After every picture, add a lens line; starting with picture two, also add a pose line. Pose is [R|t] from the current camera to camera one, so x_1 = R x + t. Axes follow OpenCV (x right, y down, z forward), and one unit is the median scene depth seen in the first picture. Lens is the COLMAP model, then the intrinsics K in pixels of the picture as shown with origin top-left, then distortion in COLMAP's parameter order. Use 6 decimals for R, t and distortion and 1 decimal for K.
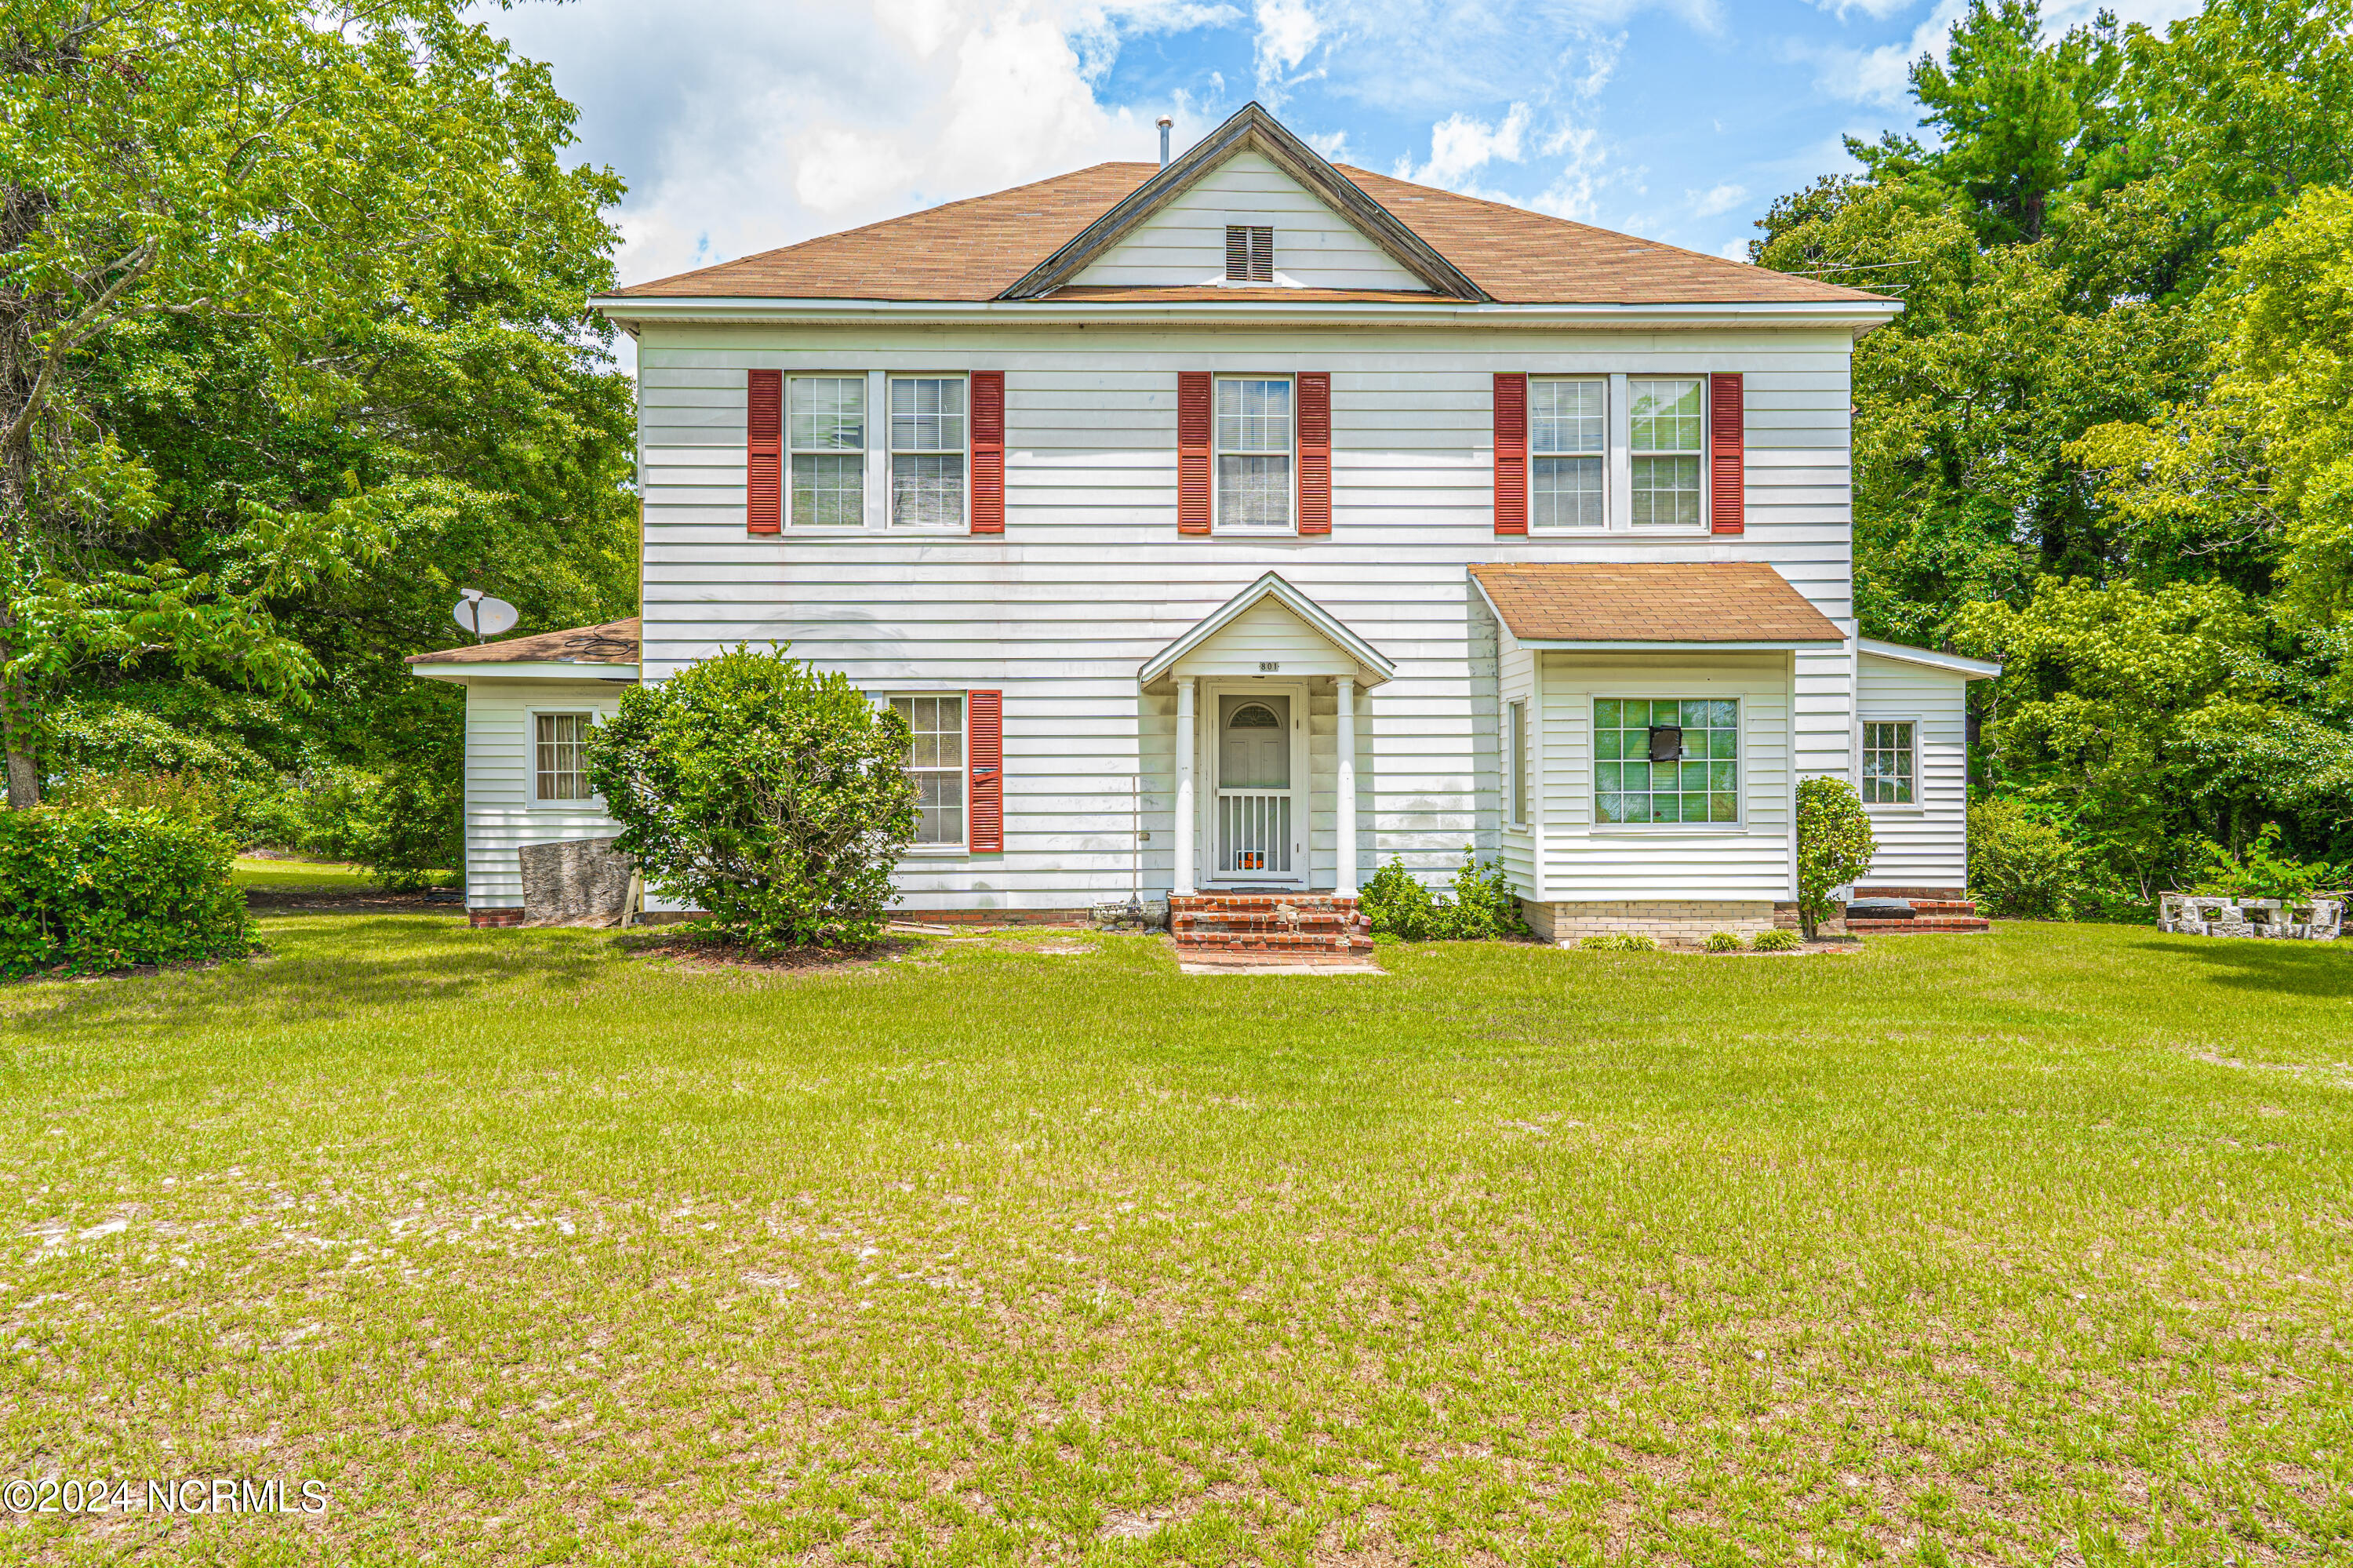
lens RADIAL K [[1619.9, 0, 1176.5], [0, 1619.9, 784.0], [0, 0, 1]] dist [0.003220, -0.000296]
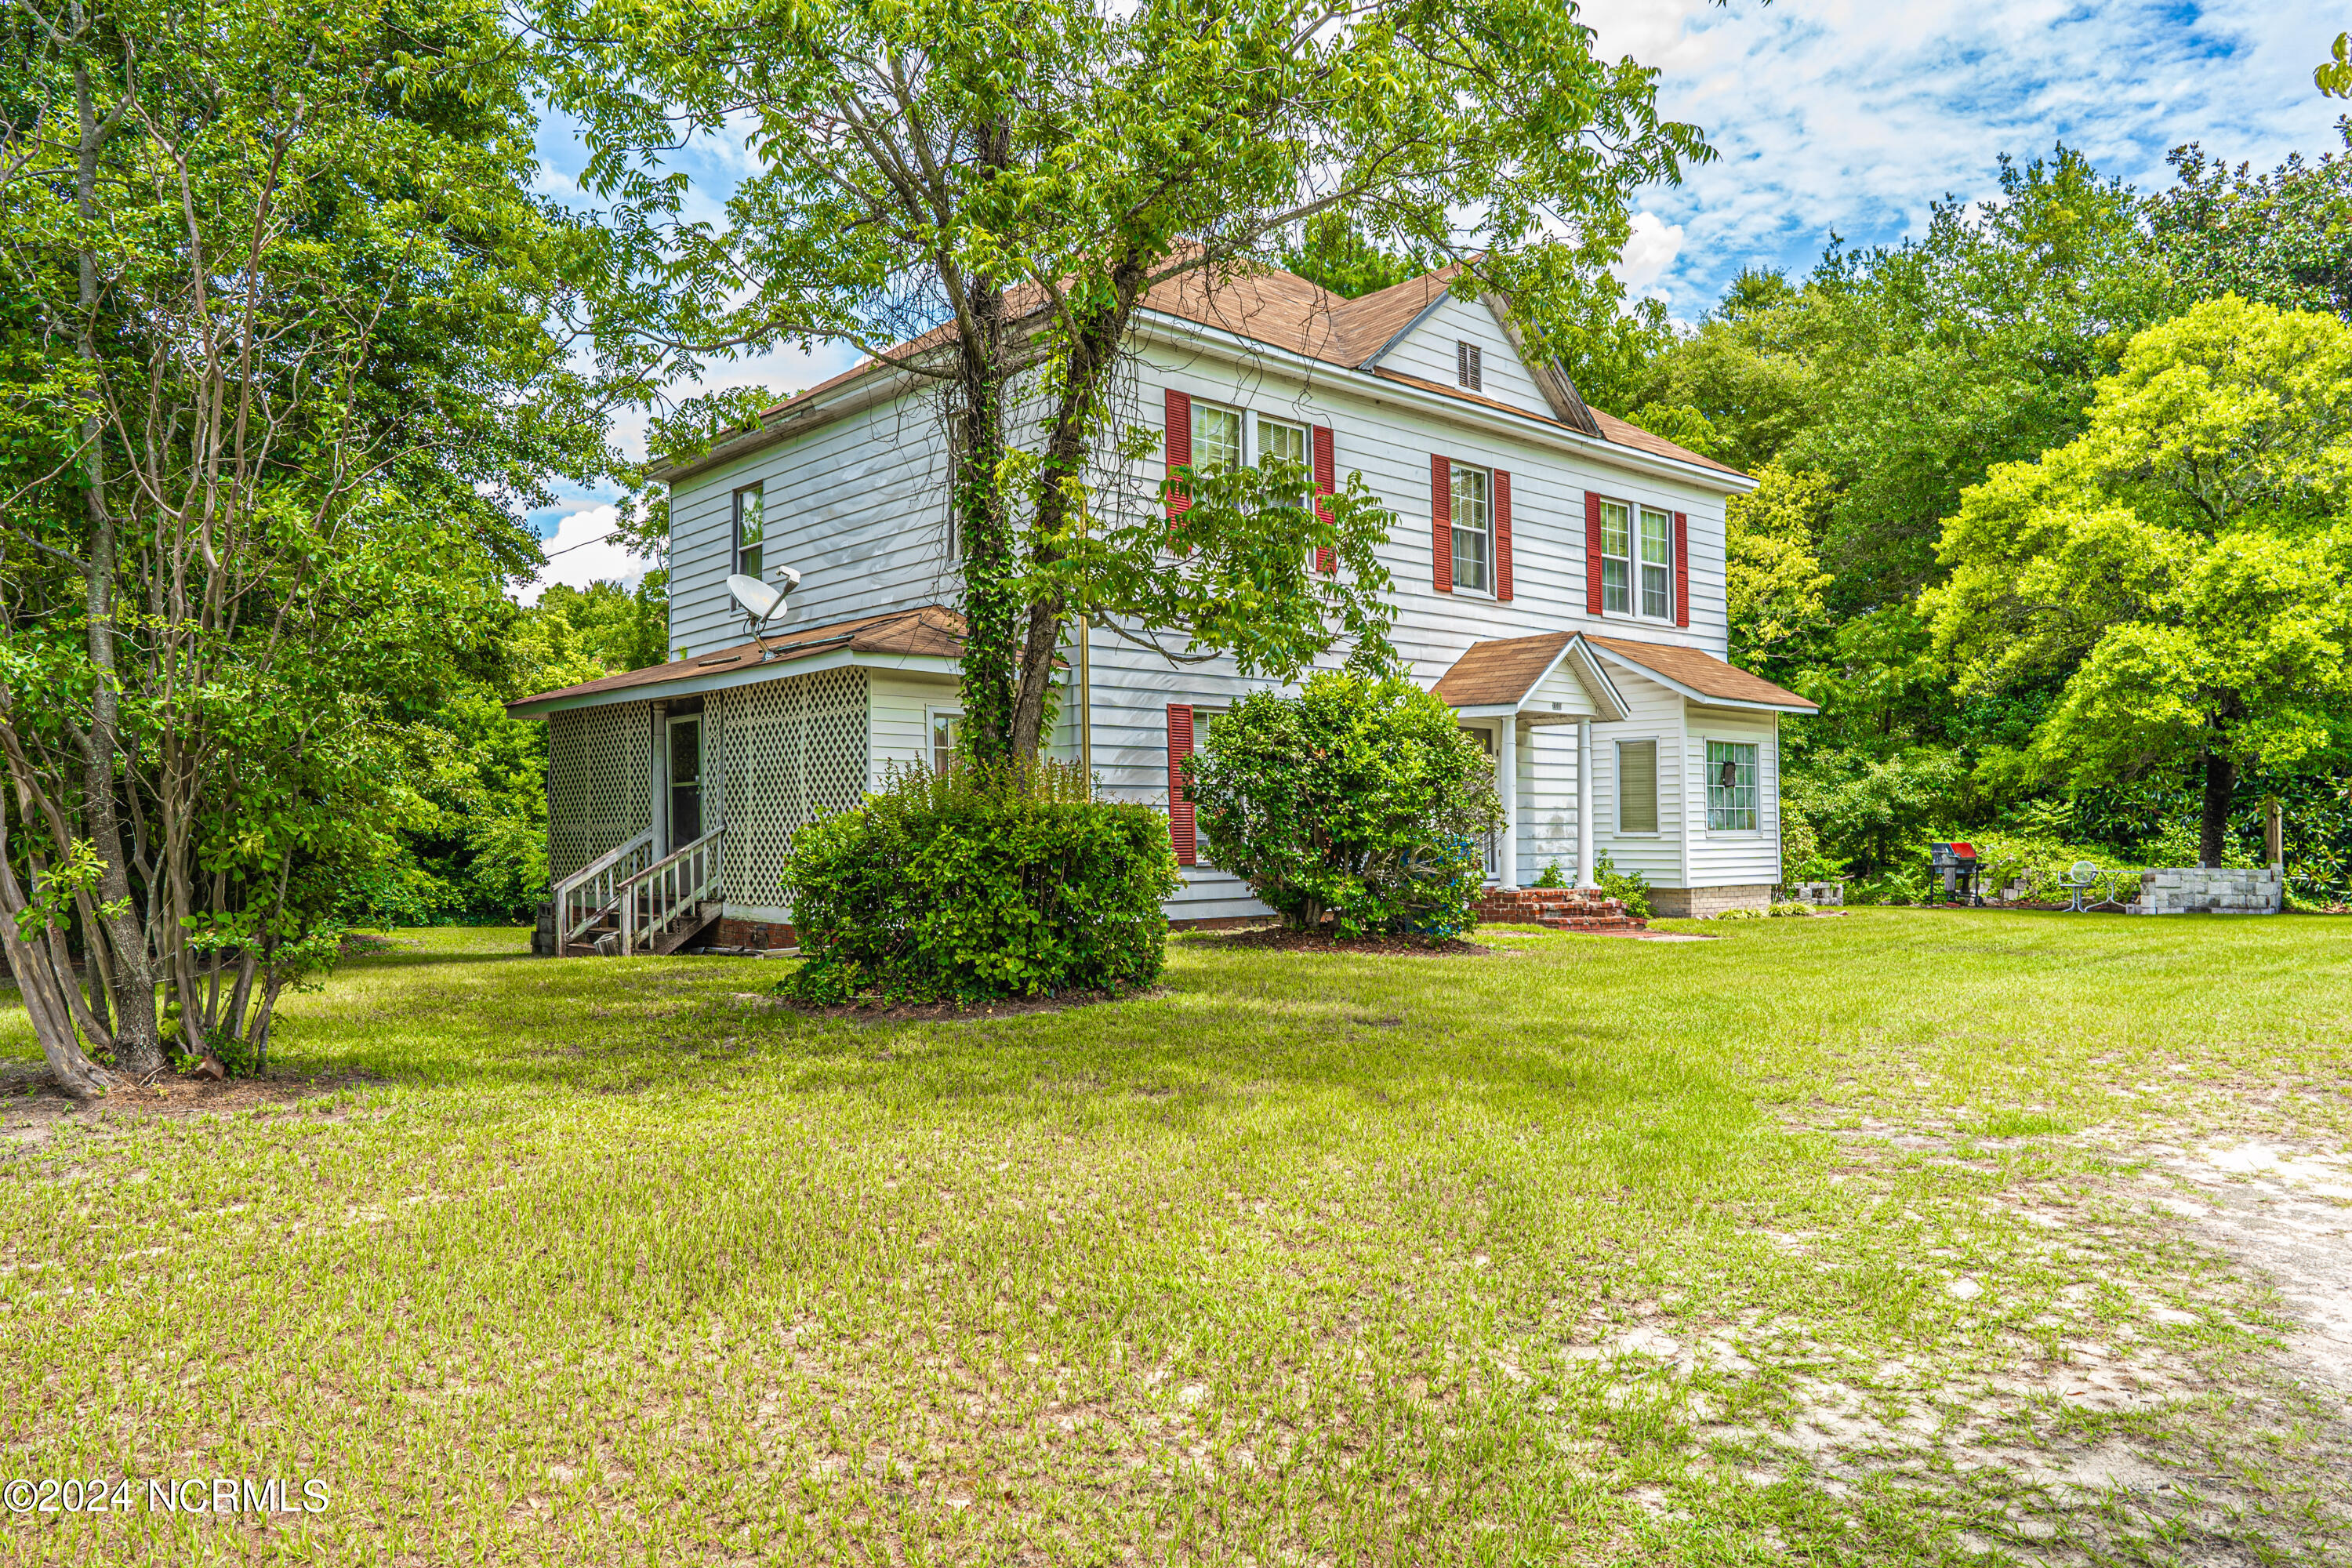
lens RADIAL K [[1619.1, 0, 1176.0], [0, 1619.1, 784.0], [0, 0, 1]] dist [0.003220, -0.000296]
pose [[0.759174, 0.018292, 0.650631, -0.911481], [0.002981, 0.999497, -0.031577, 0.025172], [-0.650881, 0.025912, 0.758737, 0.225576]]
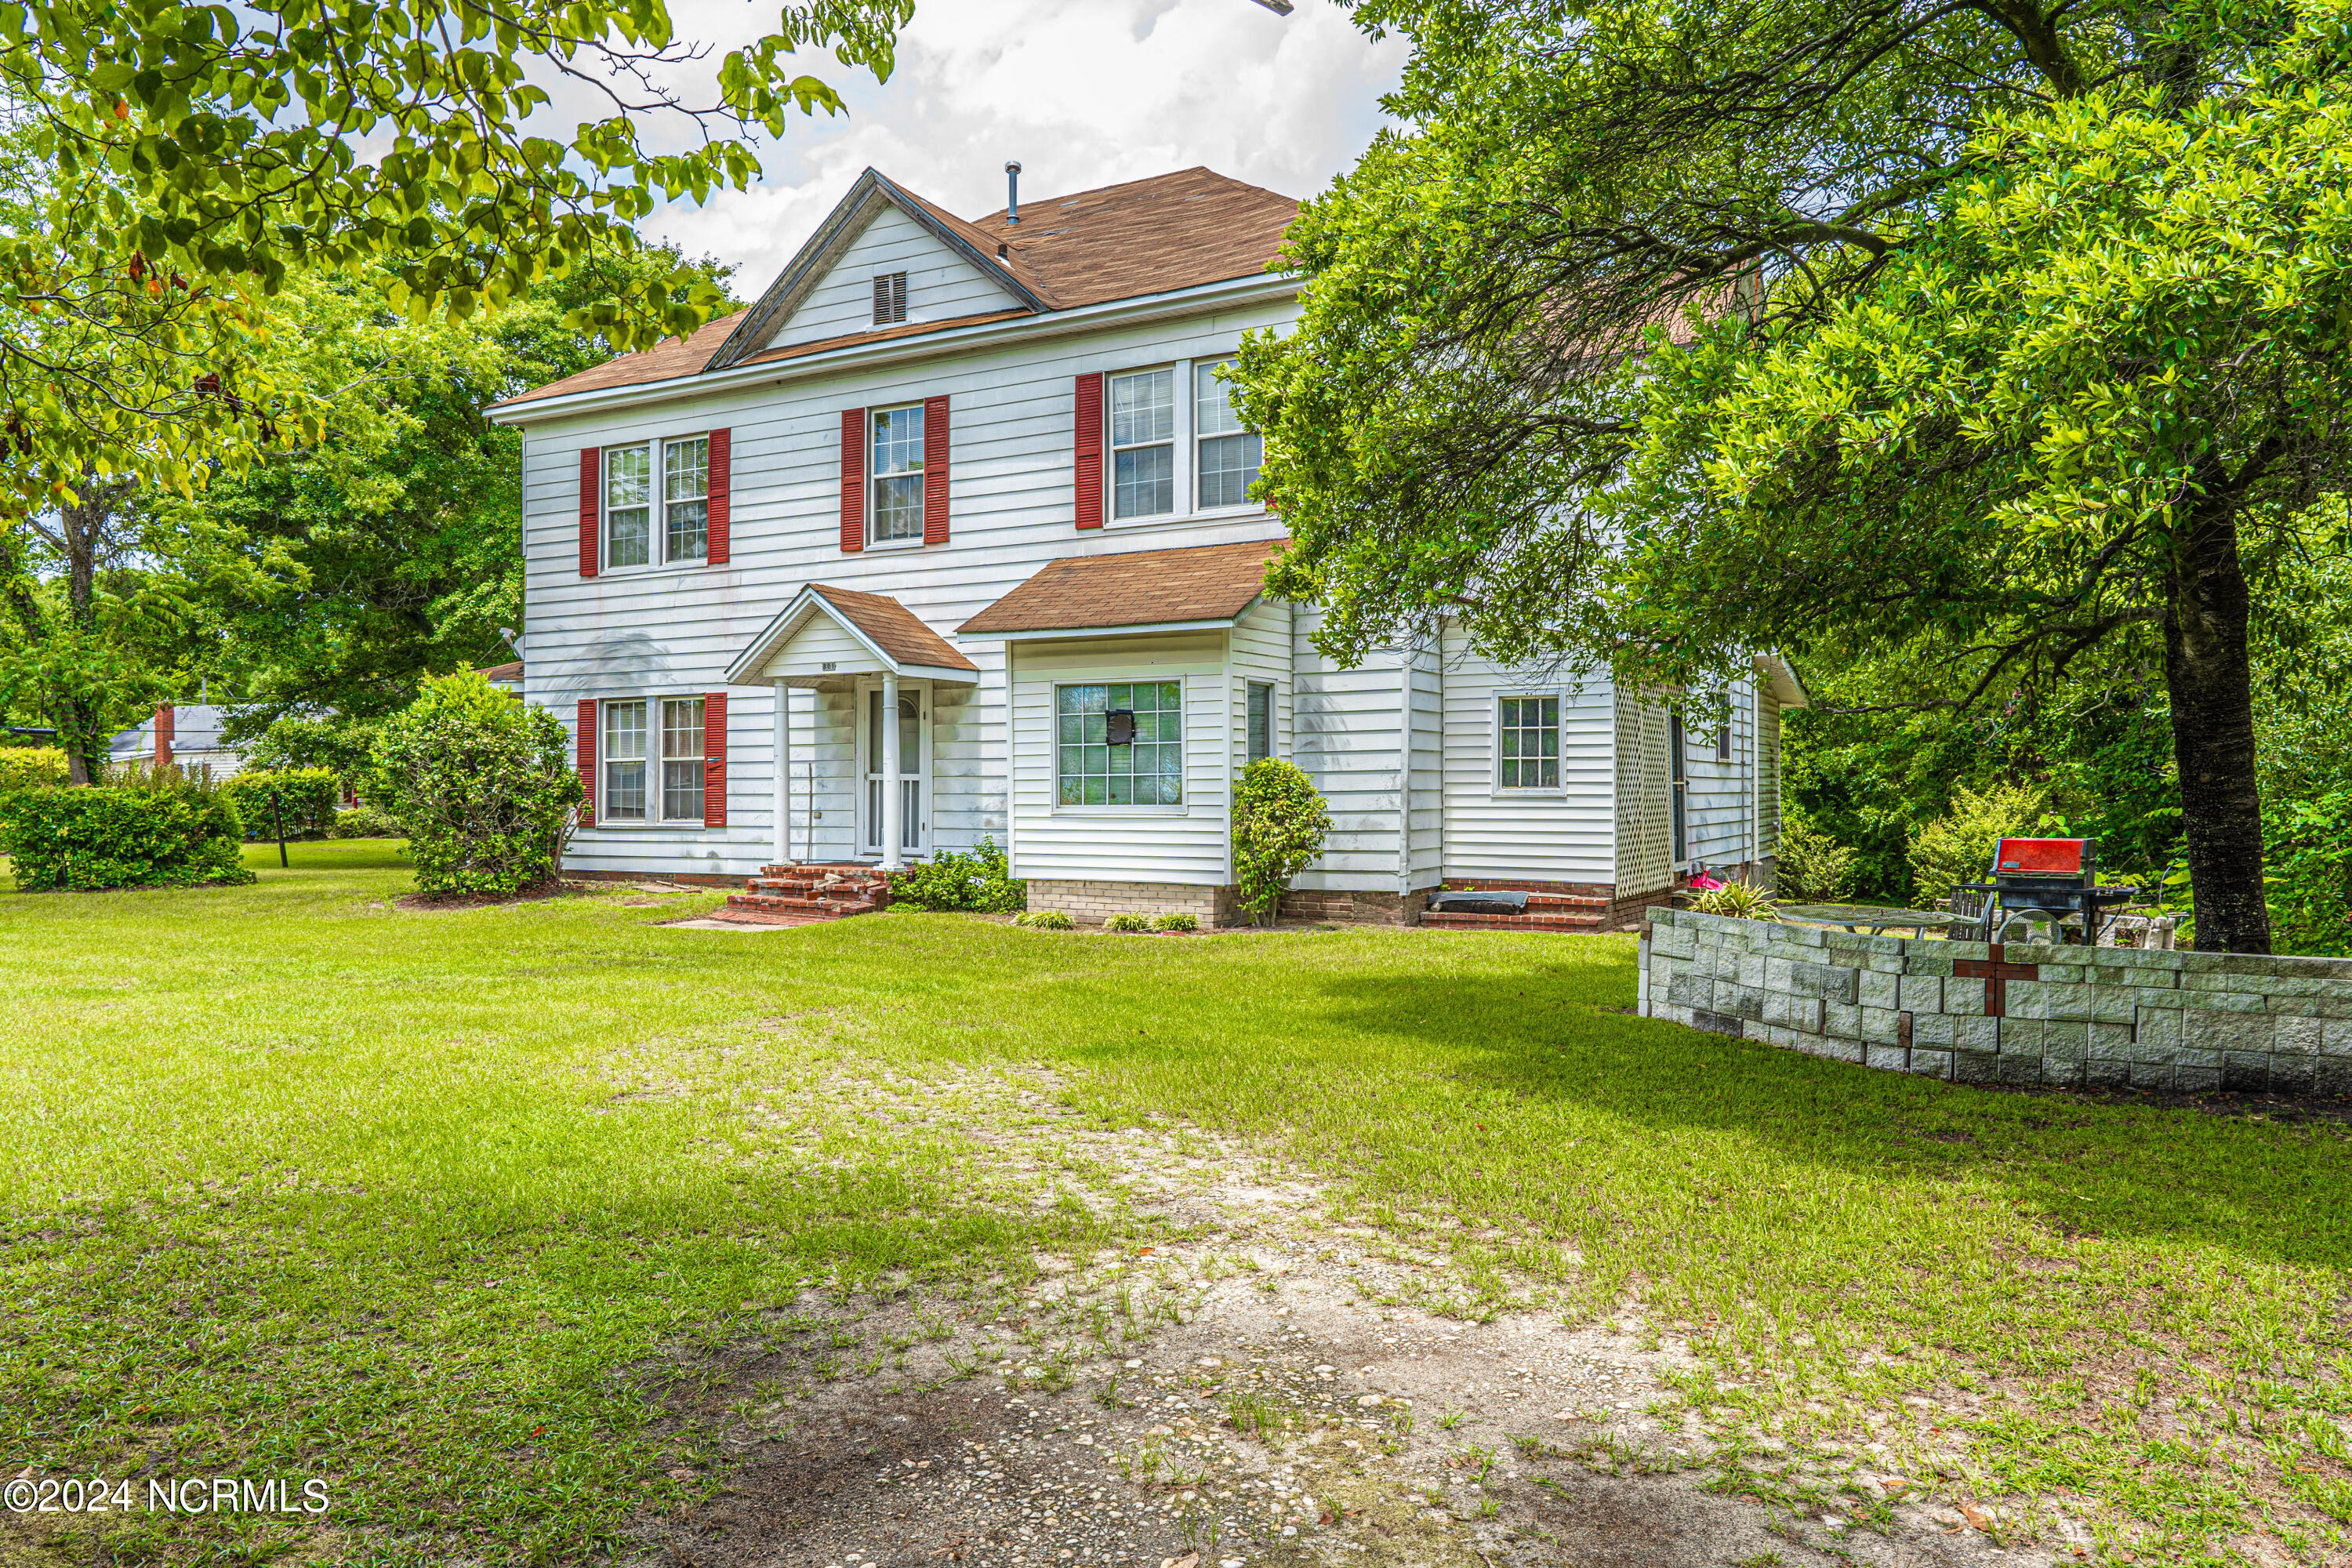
lens RADIAL K [[1643.9, 0, 1122.5], [0, 1643.9, 770.8], [0, 0, 1]] dist [-0.001906, 0.000930]
pose [[0.851463, -0.004519, -0.524396, 0.780355], [0.002909, 0.999988, -0.003894, 0.006113], [0.524407, 0.001791, 0.851466, 0.111363]]
